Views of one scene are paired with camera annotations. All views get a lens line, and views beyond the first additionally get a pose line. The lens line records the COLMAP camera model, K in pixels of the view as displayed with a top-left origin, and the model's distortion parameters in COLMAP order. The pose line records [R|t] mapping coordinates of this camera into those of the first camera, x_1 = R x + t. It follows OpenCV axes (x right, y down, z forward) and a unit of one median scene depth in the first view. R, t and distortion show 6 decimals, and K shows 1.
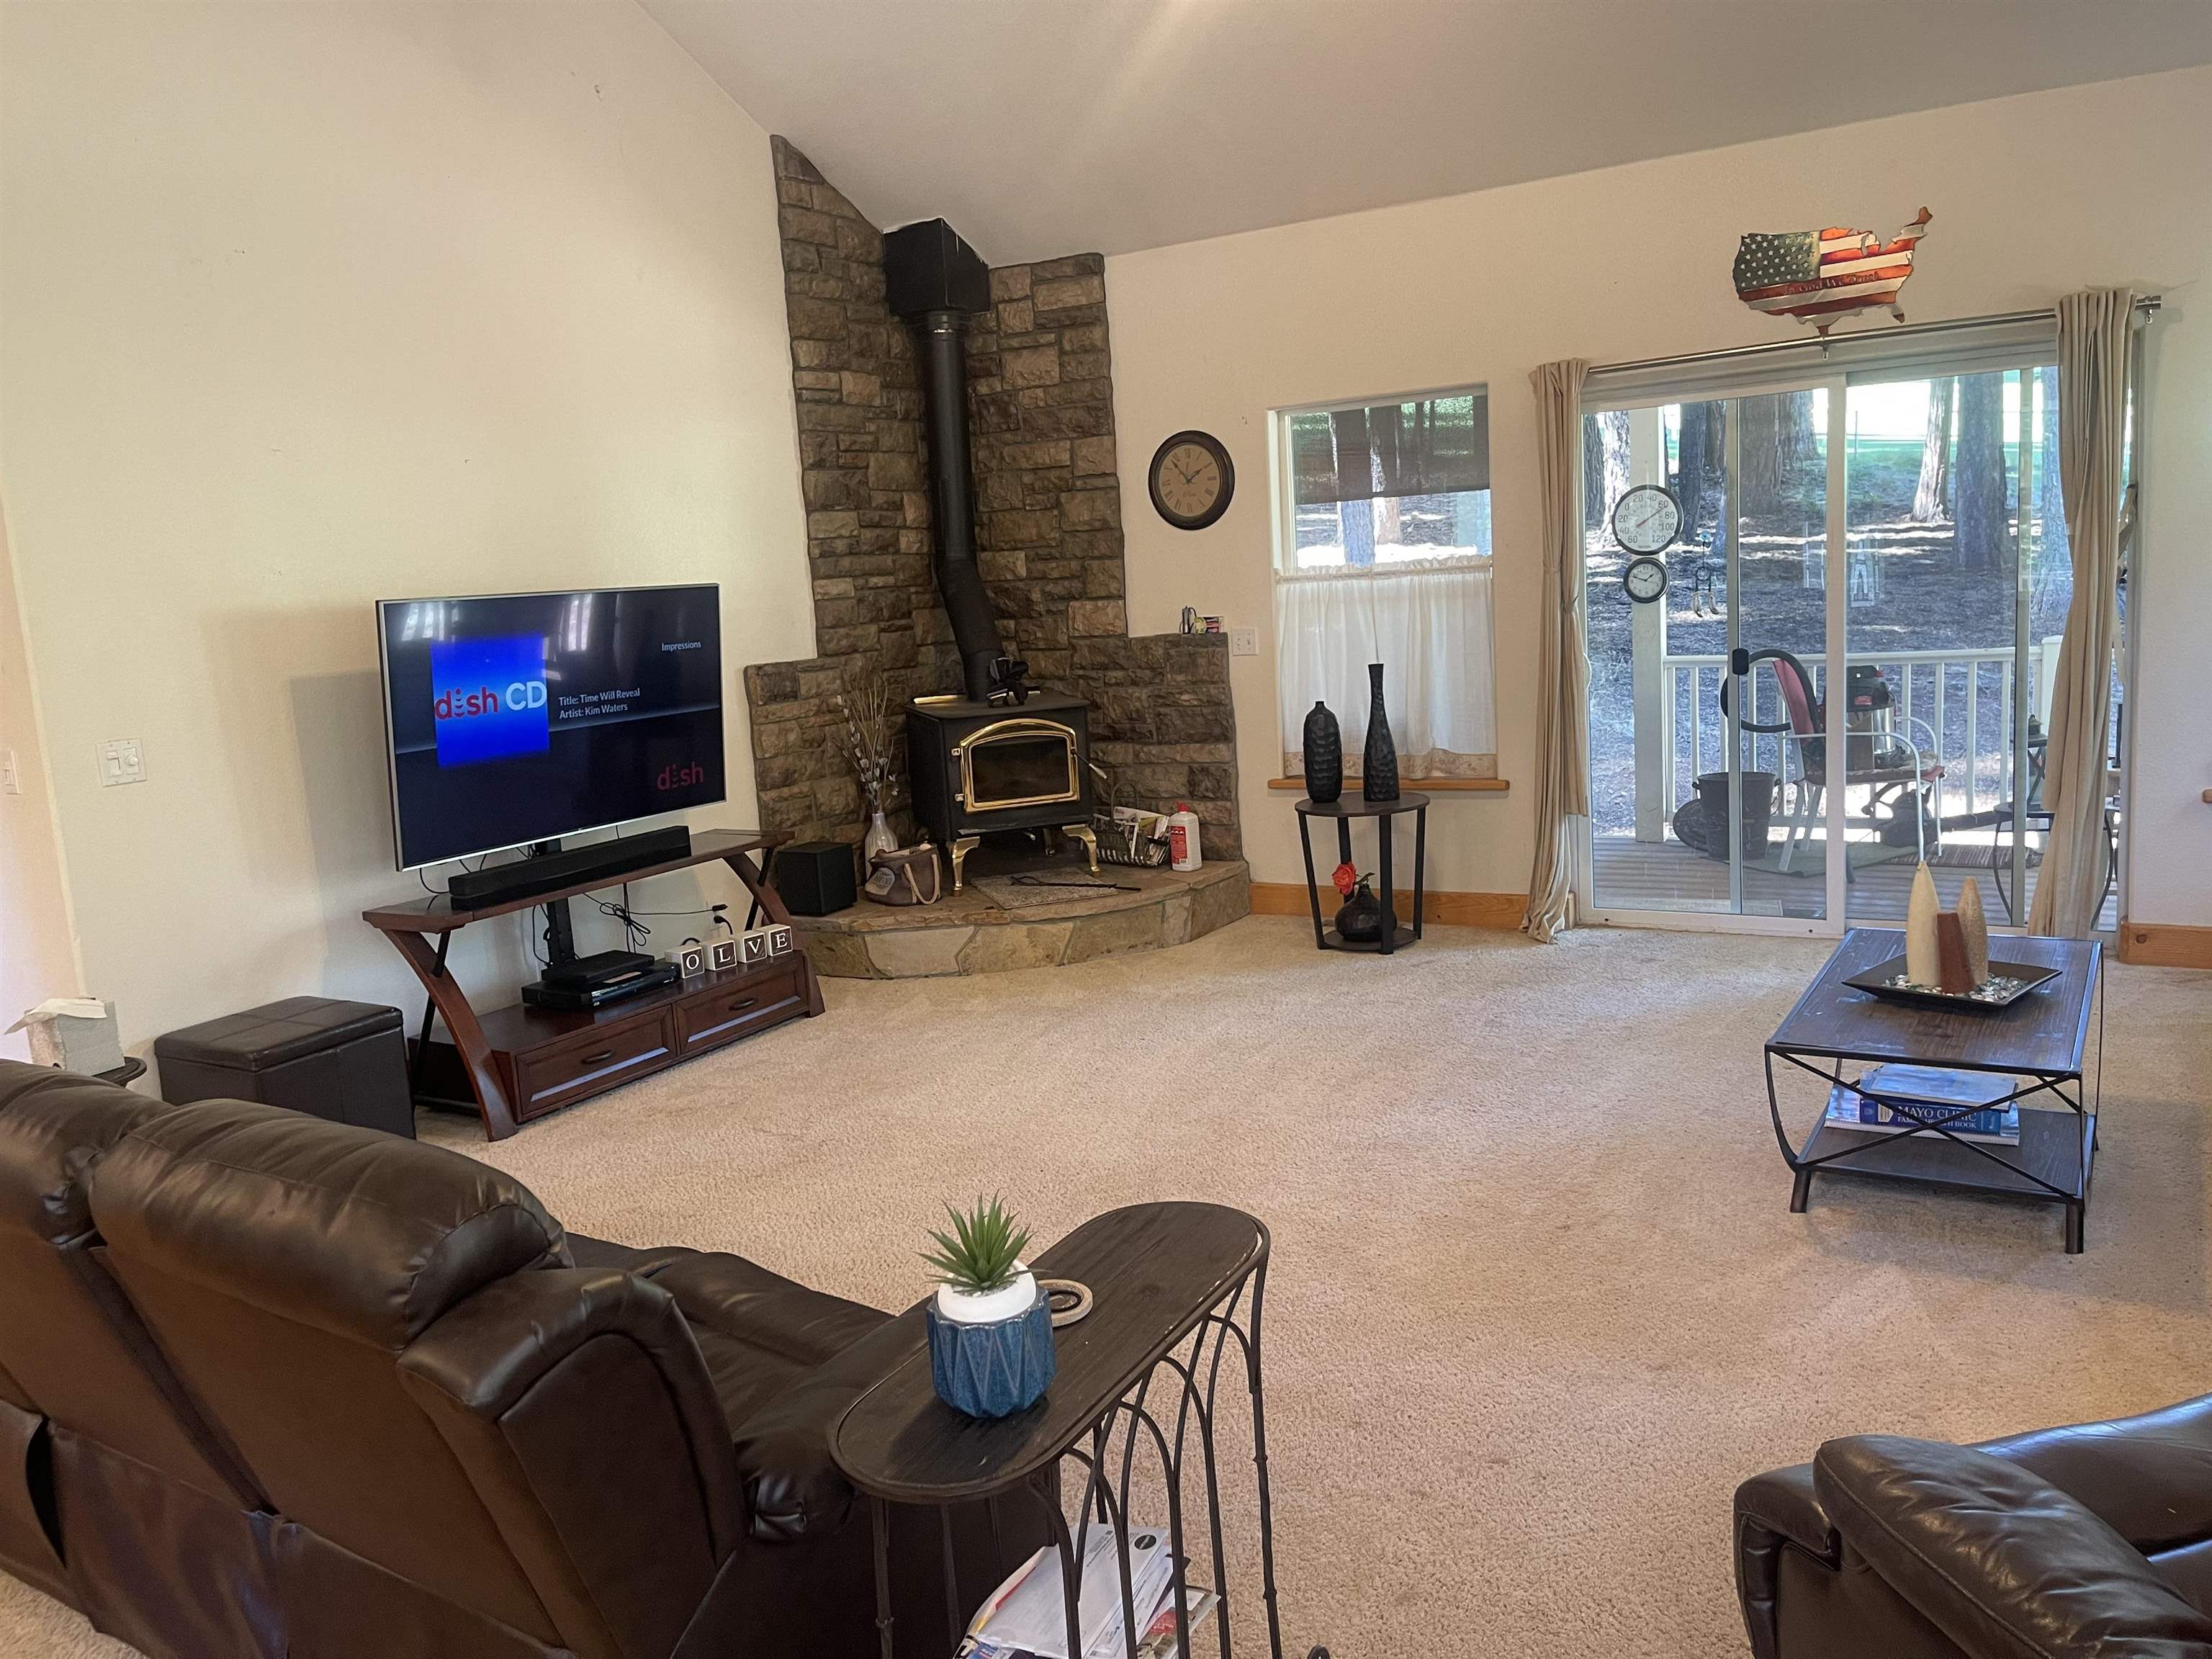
lens RADIAL K [[1650.1, 0, 1101.6], [0, 1650.1, 816.3], [0, 0, 1]] dist [0.095624, -0.127313]
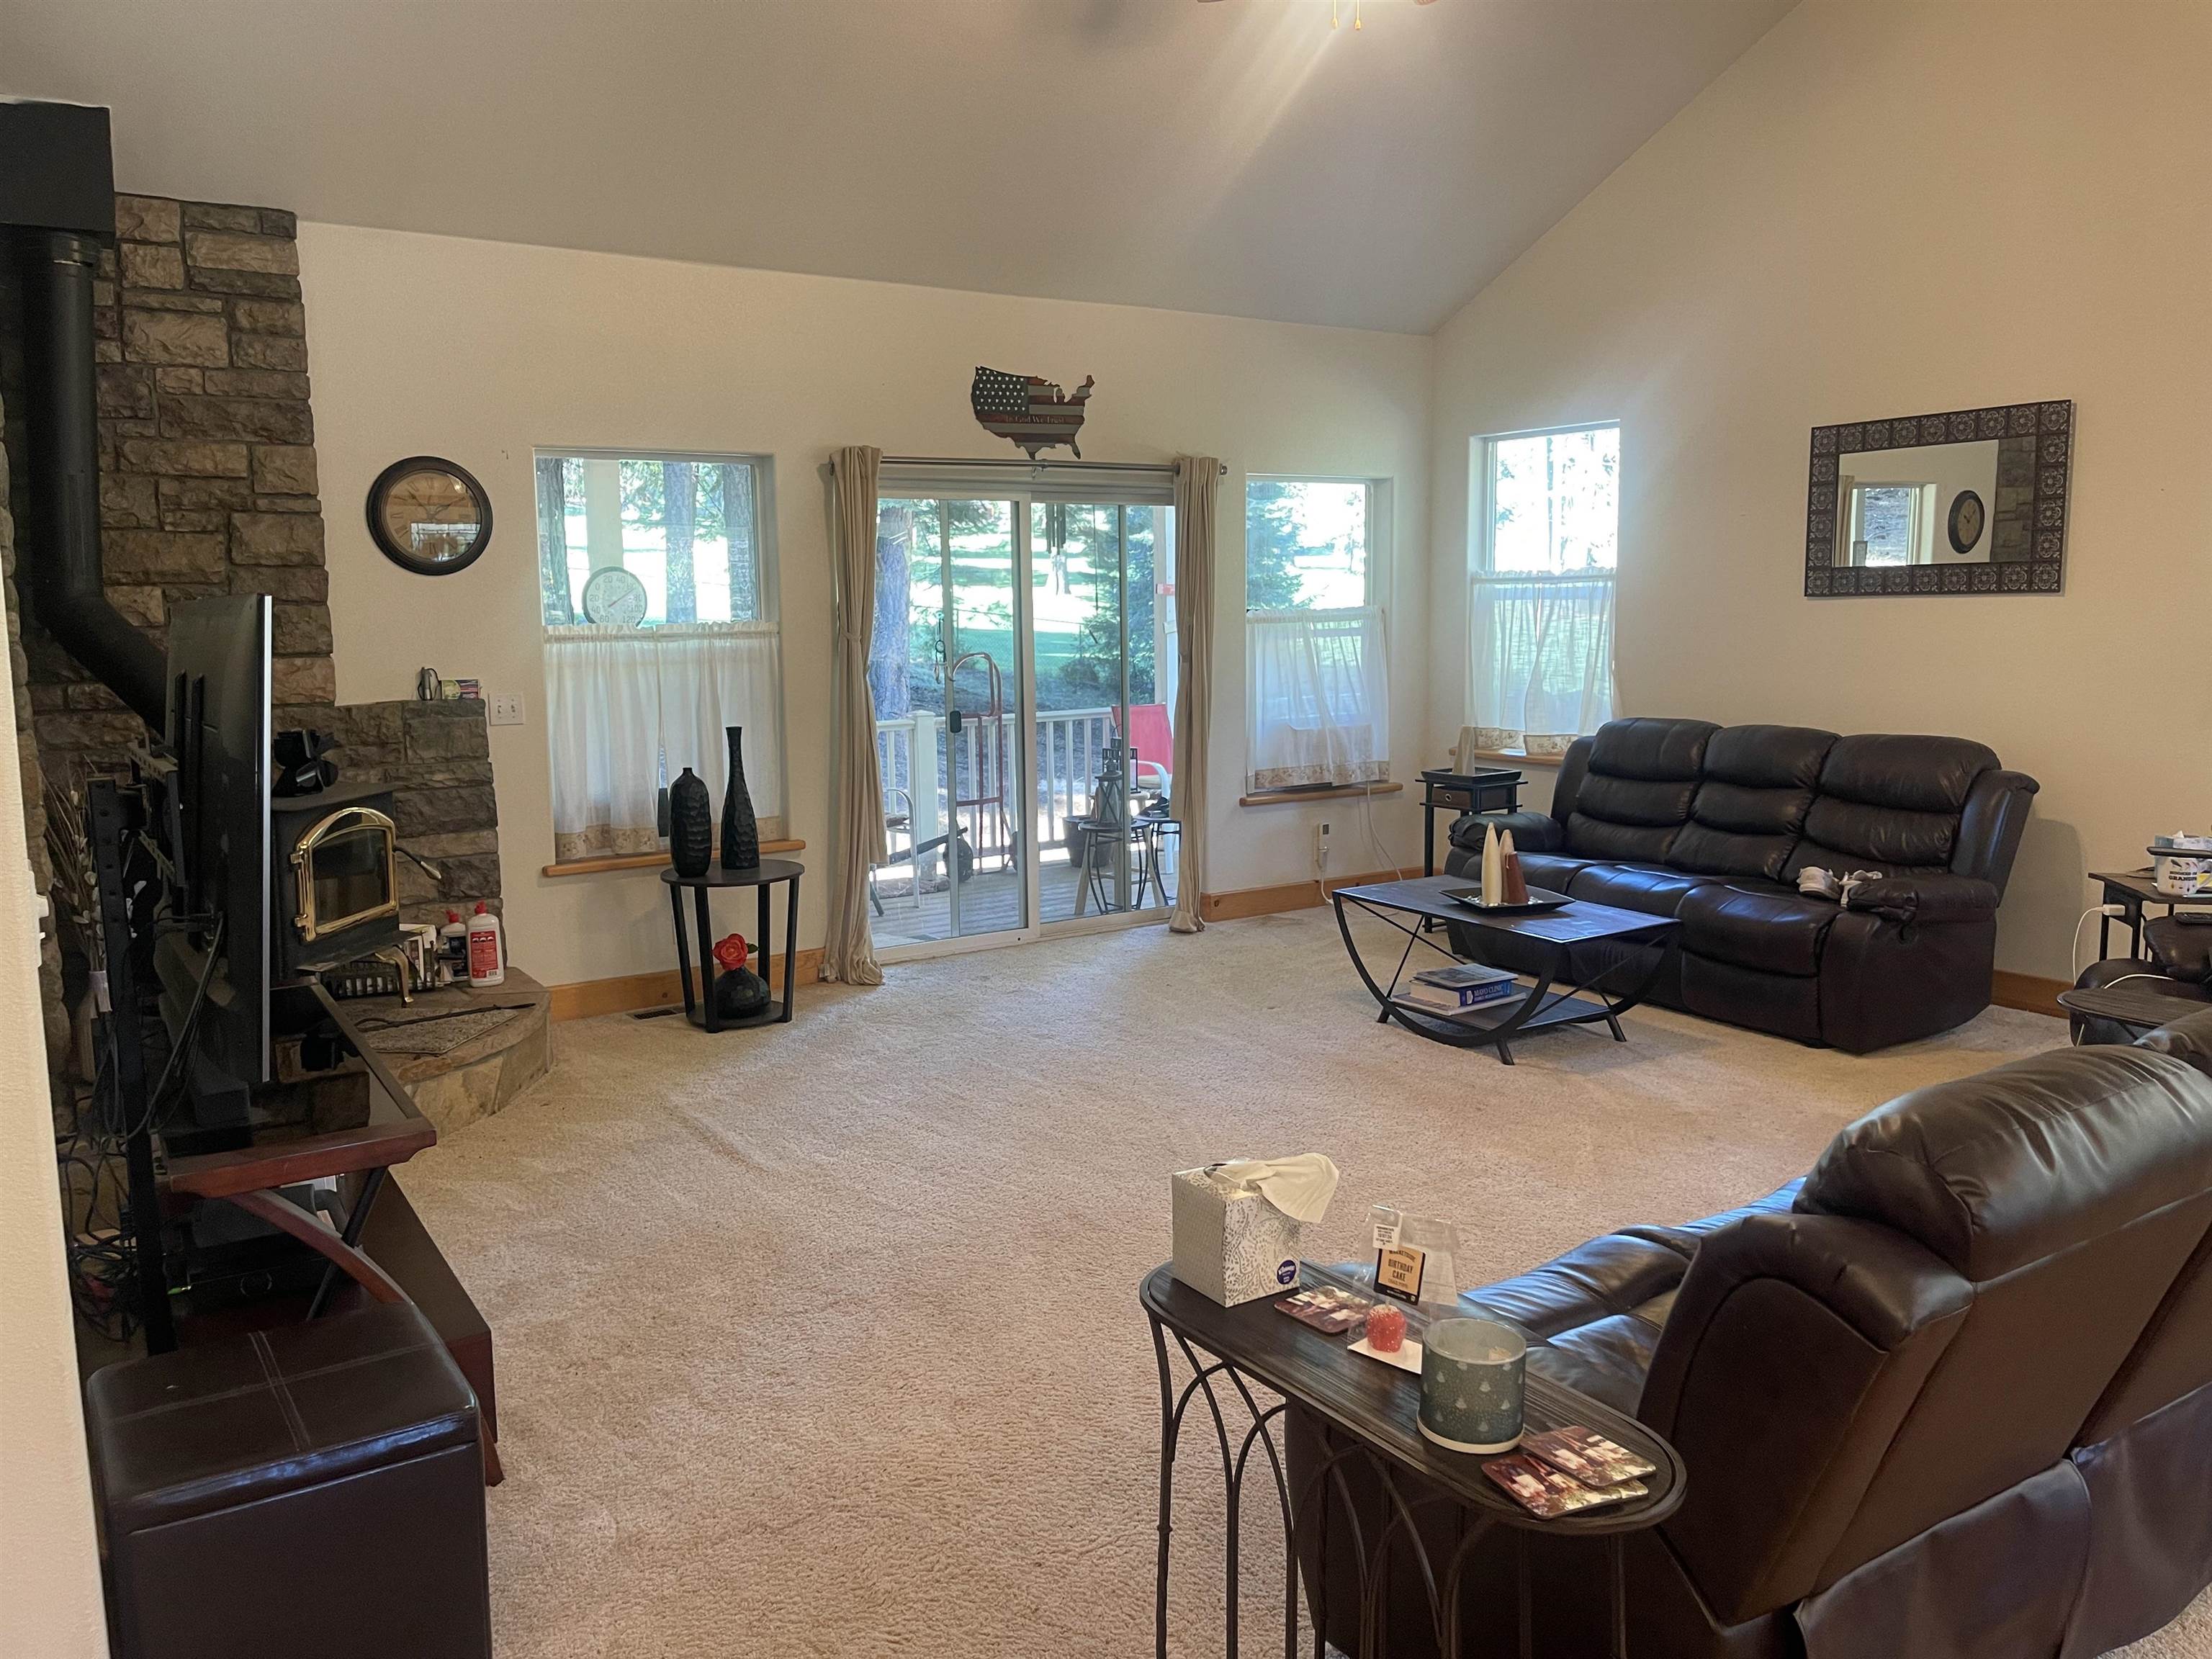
lens RADIAL K [[1650.1, 0, 1101.6], [0, 1650.1, 816.3], [0, 0, 1]] dist [0.095624, -0.127313]
pose [[0.447679, -0.058779, 0.892260, -0.540367], [0.125379, 0.992106, 0.002449, -0.013937], [-0.885361, 0.110775, 0.451514, 0.338961]]
